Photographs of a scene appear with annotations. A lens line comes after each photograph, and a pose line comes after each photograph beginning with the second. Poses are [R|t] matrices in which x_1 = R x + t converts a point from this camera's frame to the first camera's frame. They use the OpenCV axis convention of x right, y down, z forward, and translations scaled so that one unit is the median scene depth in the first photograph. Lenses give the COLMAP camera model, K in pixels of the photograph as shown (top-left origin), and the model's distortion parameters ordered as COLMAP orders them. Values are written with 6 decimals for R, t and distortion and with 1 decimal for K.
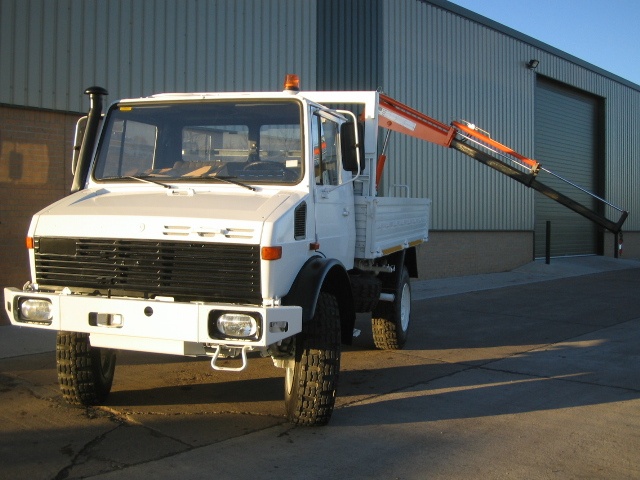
lens RADIAL K [[736.2, 0, 319.7], [0, 736.2, 238.9], [0, 0, 1]] dist [-0.099887, -0.001173]
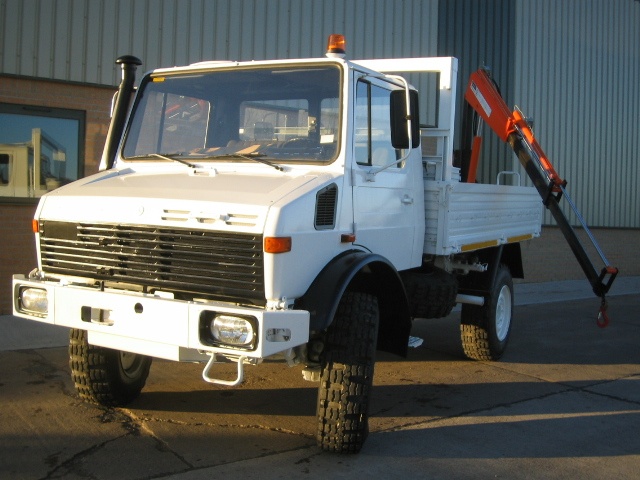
lens RADIAL K [[736.2, 0, 319.7], [0, 736.2, 238.9], [0, 0, 1]] dist [-0.099887, -0.001173]
pose [[0.975941, 0.027649, -0.216275, 0.136635], [-0.025276, 0.999586, 0.013729, 0.000102], [0.216565, -0.007932, 0.976236, 0.178354]]
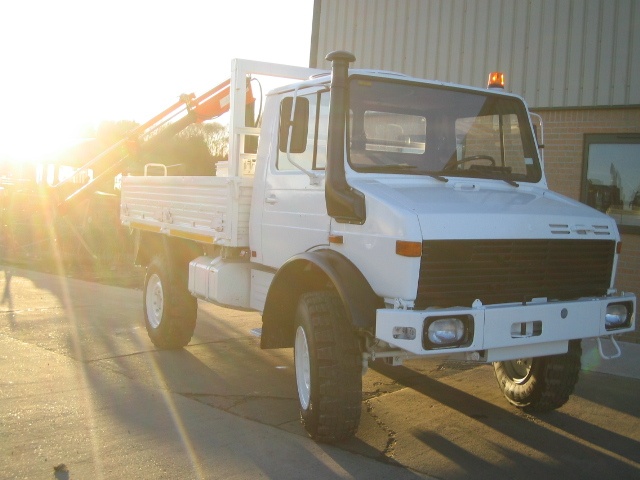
lens RADIAL K [[736.2, 0, 319.7], [0, 736.2, 238.9], [0, 0, 1]] dist [-0.099887, -0.001173]
pose [[0.693322, -0.041432, 0.719436, -0.990373], [0.019873, 0.999065, 0.038383, -0.036895], [-0.720354, -0.012315, 0.693497, 0.490983]]
